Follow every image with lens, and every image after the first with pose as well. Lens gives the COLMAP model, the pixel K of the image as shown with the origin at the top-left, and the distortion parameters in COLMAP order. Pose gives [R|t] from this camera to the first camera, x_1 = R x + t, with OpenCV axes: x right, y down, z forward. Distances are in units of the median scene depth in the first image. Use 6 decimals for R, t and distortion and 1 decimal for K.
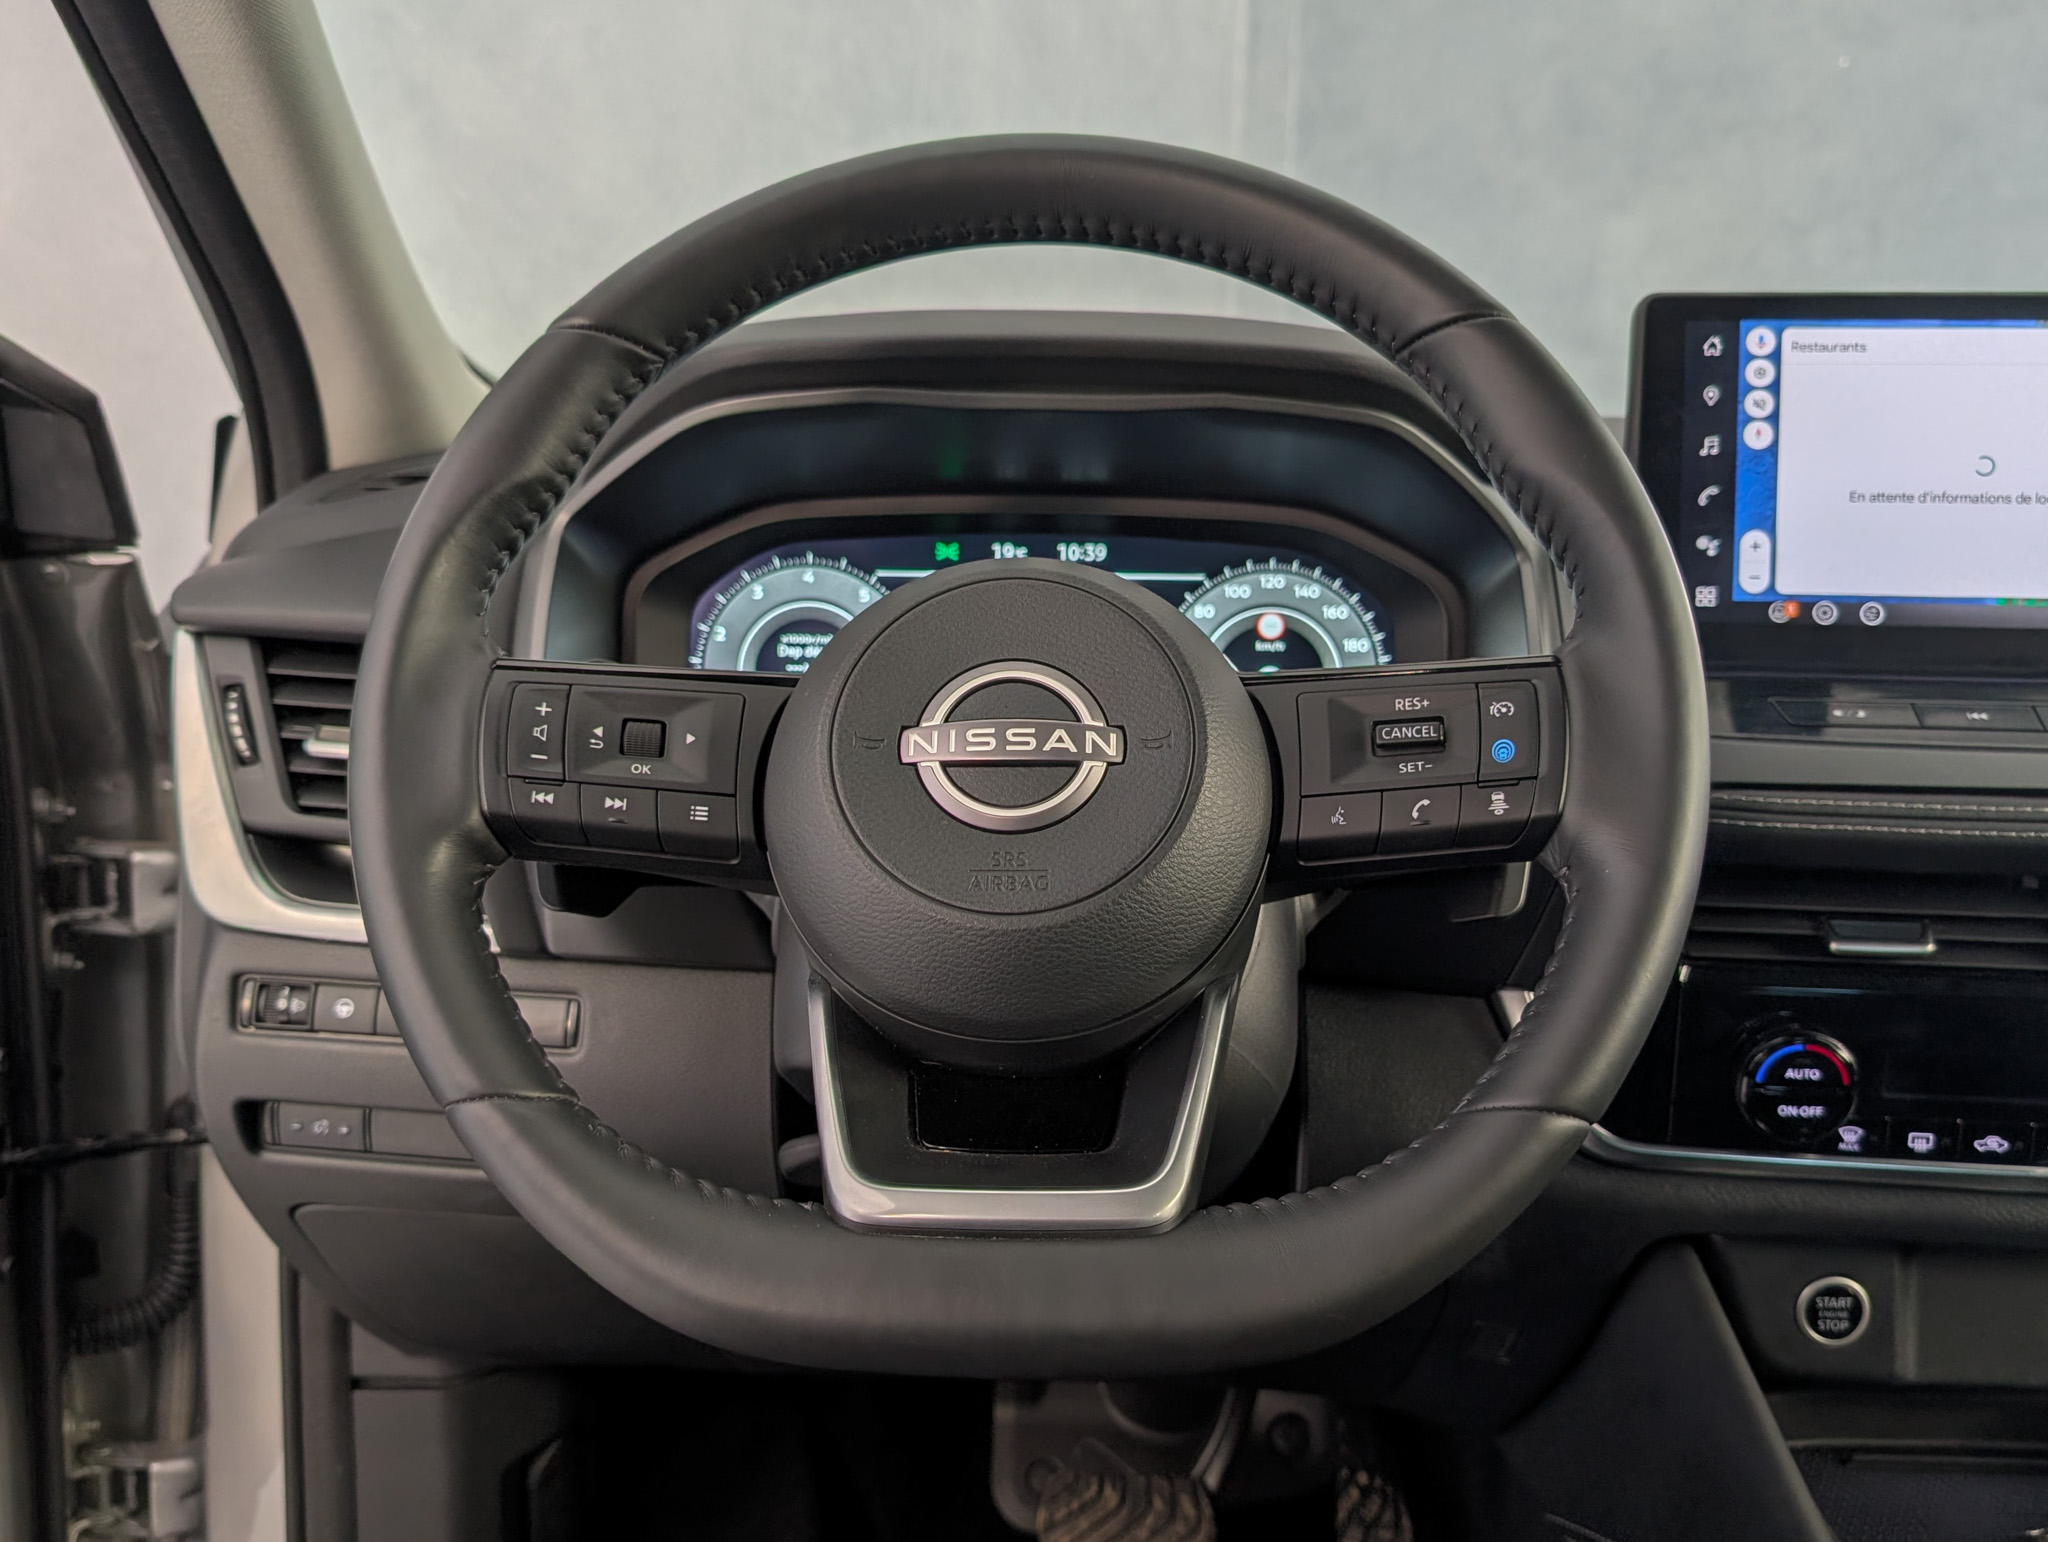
lens RADIAL K [[1864.9, 0, 999.3], [0, 1864.9, 850.8], [0, 0, 1]] dist [0.006180, -0.015147]
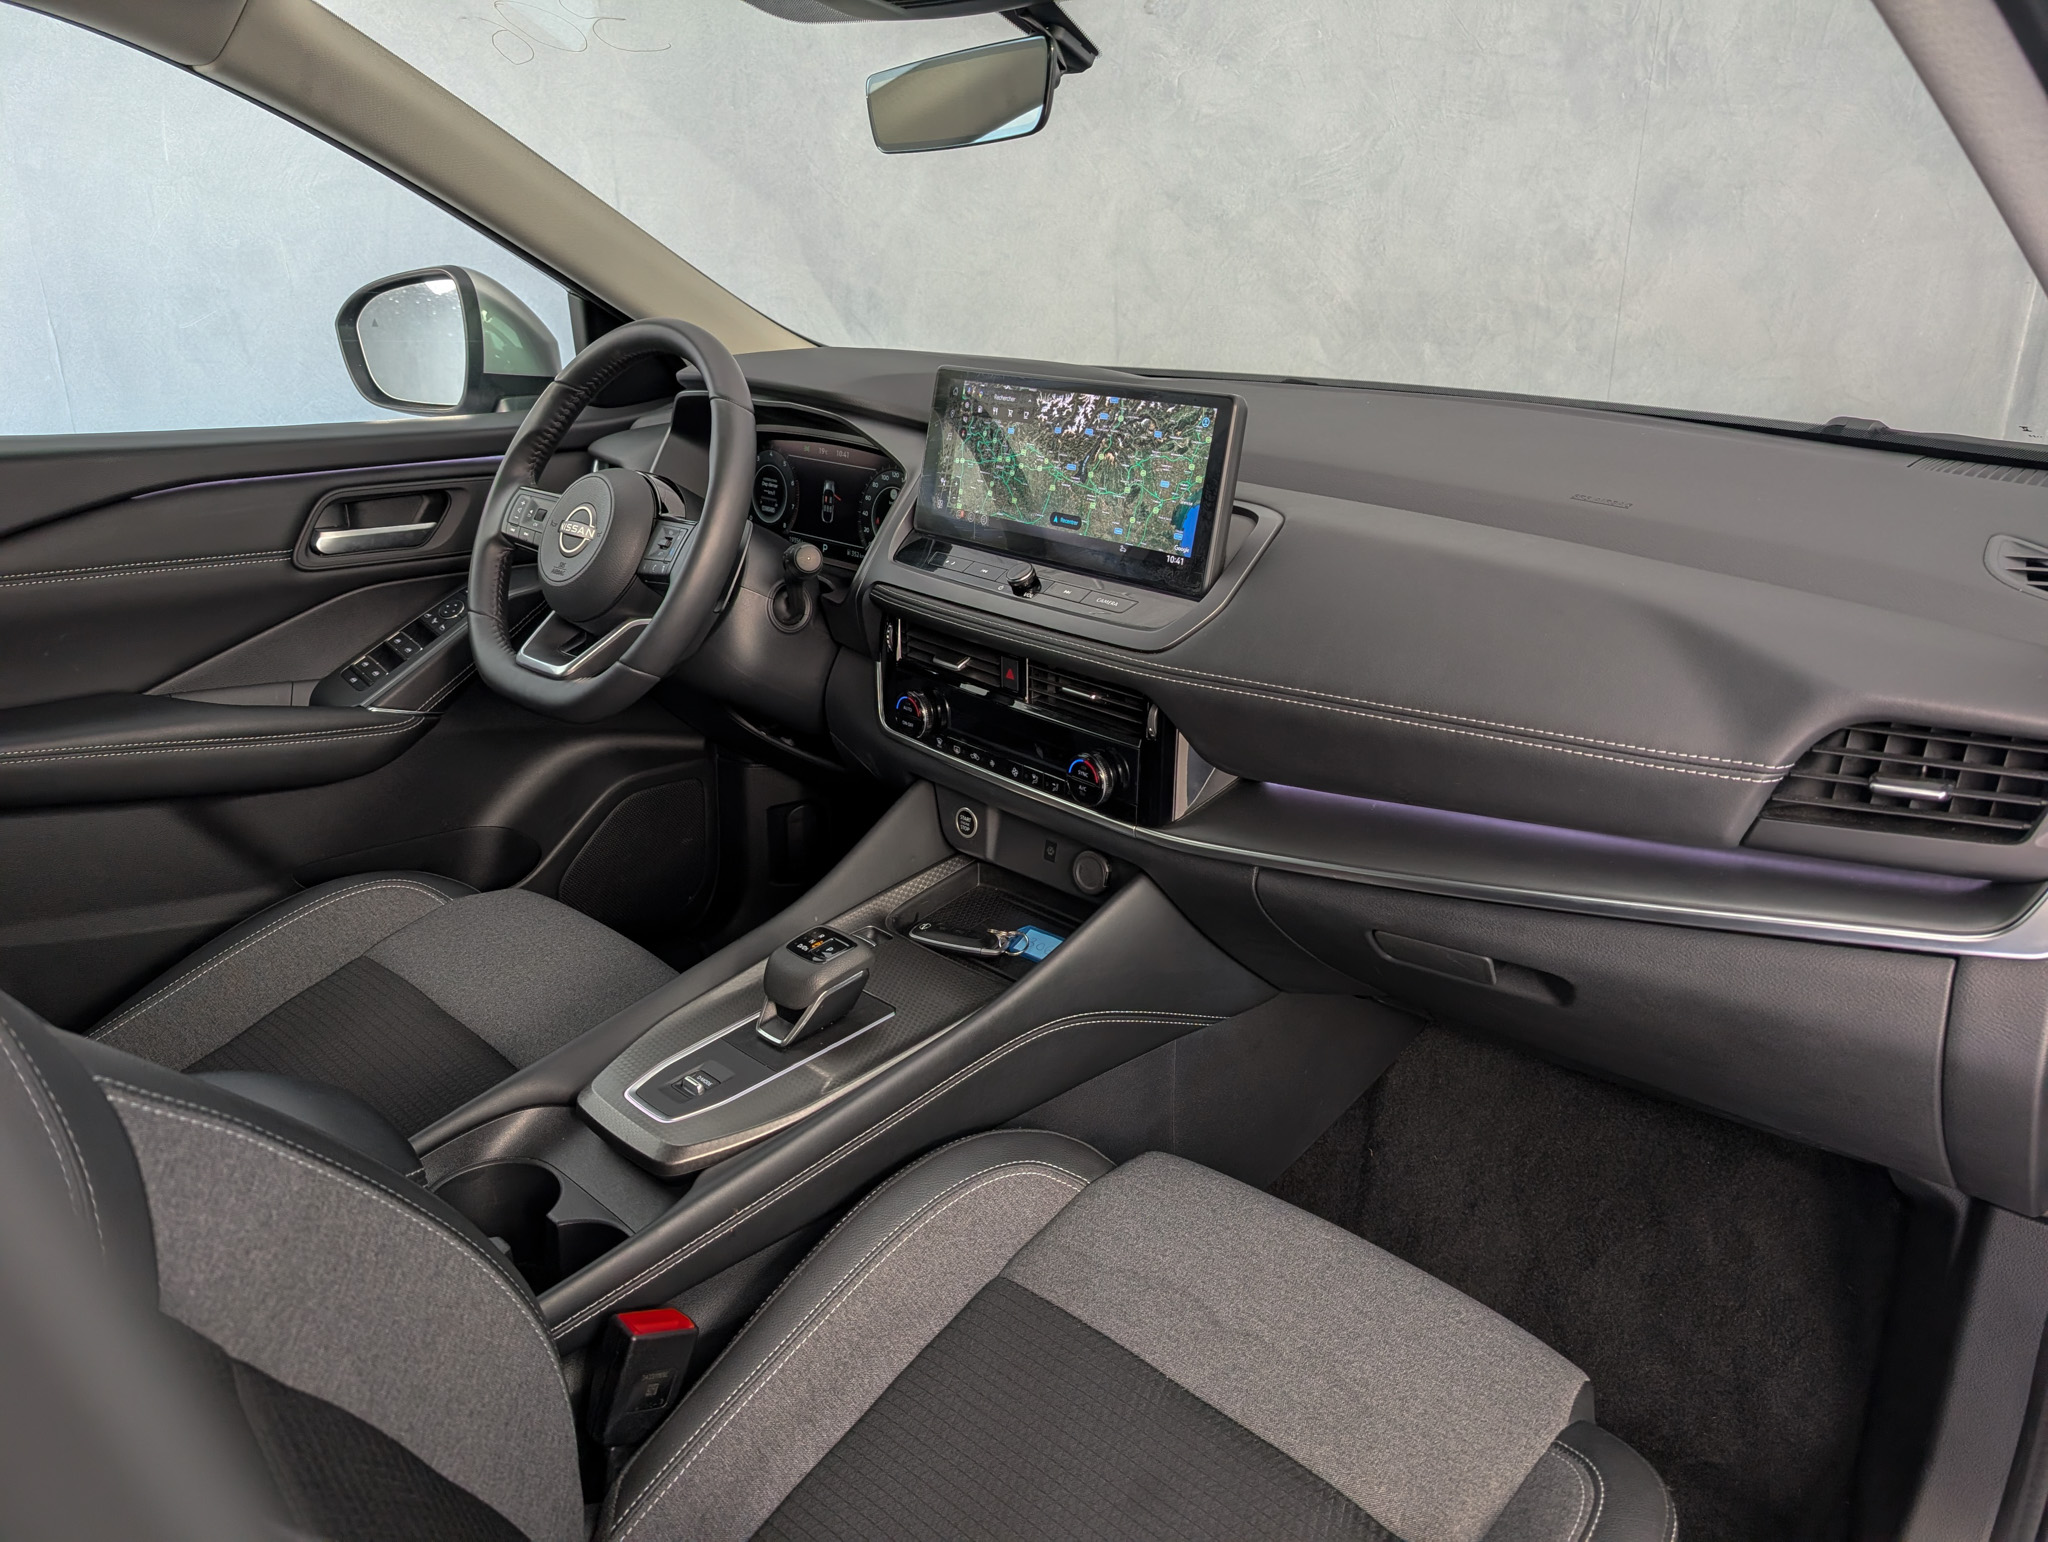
lens RADIAL K [[1418.5, 0, 1033.4], [0, 1418.5, 826.6], [0, 0, 1]] dist [0.007481, 0.002919]
pose [[0.745574, 0.246927, -0.618988, 1.596938], [-0.129268, 0.964767, 0.229160, -0.162633], [0.653765, -0.090841, 0.751225, -0.269341]]
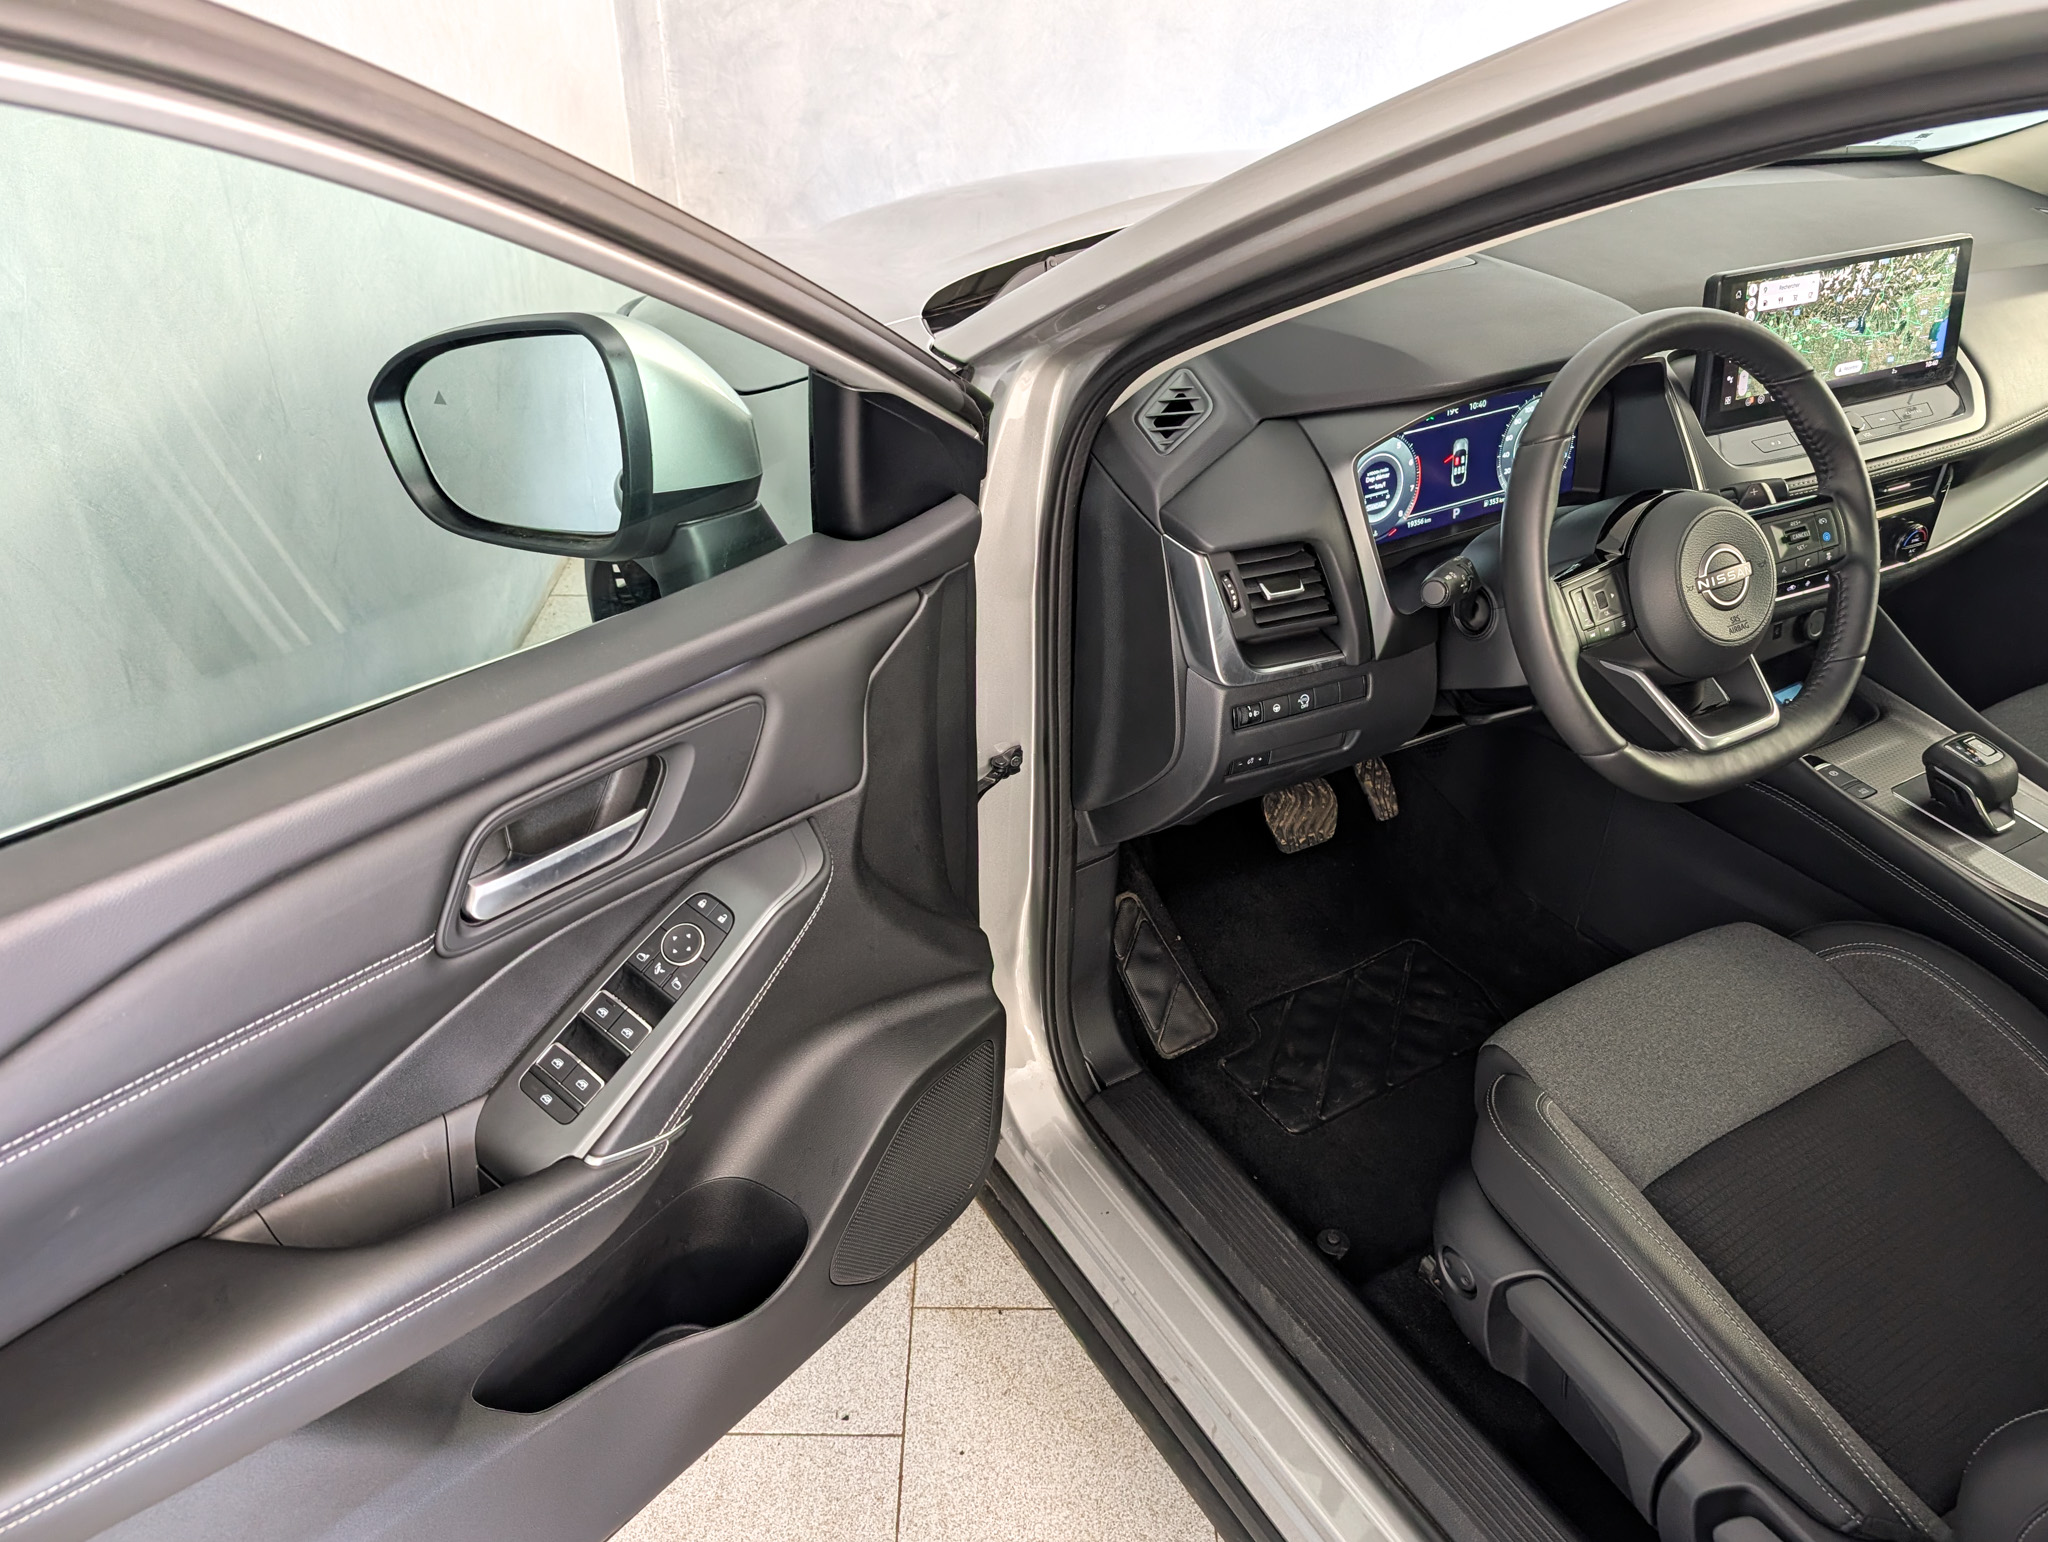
lens RADIAL K [[1536.3, 0, 1015.7], [0, 1536.3, 764.7], [0, 0, 1]] dist [0.018742, -0.009314]
pose [[0.844544, -0.297184, 0.445451, -1.420947], [0.108224, 0.909424, 0.401541, -0.598977], [-0.524436, -0.290911, 0.800211, -0.267977]]
